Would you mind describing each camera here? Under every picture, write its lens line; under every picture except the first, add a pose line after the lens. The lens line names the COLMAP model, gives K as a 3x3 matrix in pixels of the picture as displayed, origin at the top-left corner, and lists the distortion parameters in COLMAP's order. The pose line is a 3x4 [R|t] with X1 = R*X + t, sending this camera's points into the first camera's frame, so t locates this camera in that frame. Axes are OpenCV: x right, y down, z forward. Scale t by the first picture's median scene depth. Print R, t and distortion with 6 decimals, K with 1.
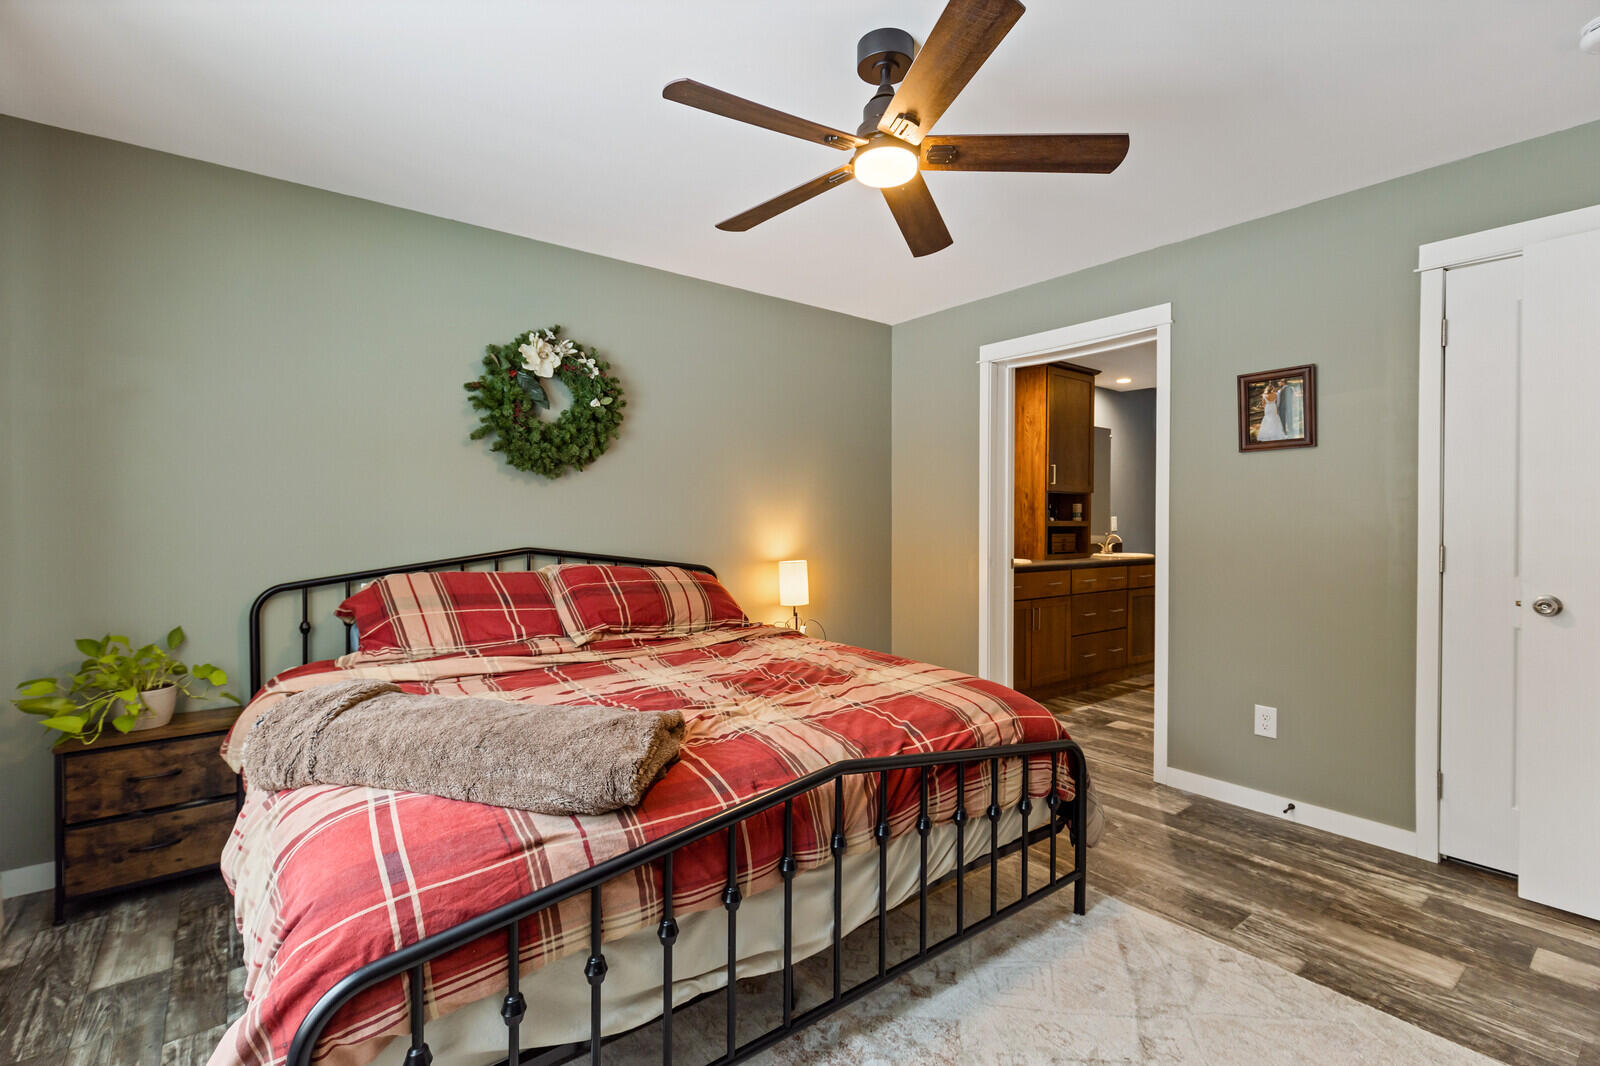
lens RADIAL K [[724.4, 0, 787.9], [0, 724.4, 523.3], [0, 0, 1]] dist [-0.001182, -0.001366]
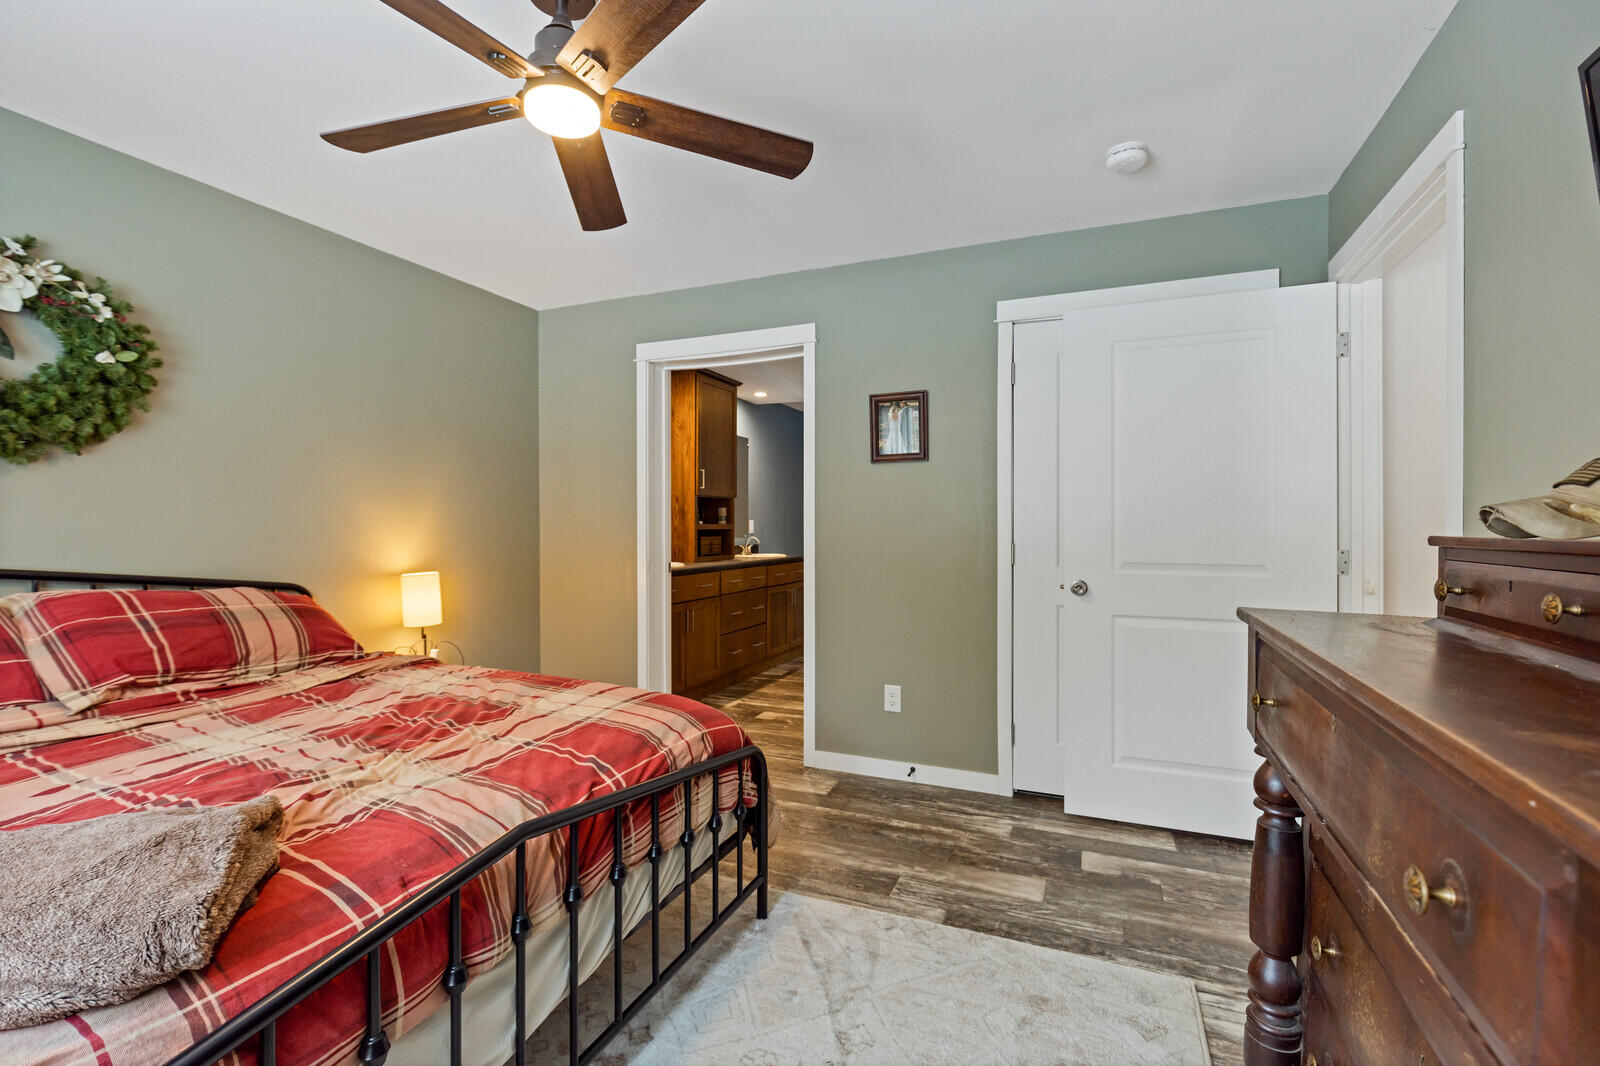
lens RADIAL K [[717.7, 0, 796.4], [0, 717.7, 526.2], [0, 0, 1]] dist [-0.001557, -0.001242]
pose [[0.871860, -0.005033, 0.489729, -0.035755], [0.005403, 0.999985, 0.000659, -0.000809], [-0.489725, 0.002071, 0.871874, 0.108569]]
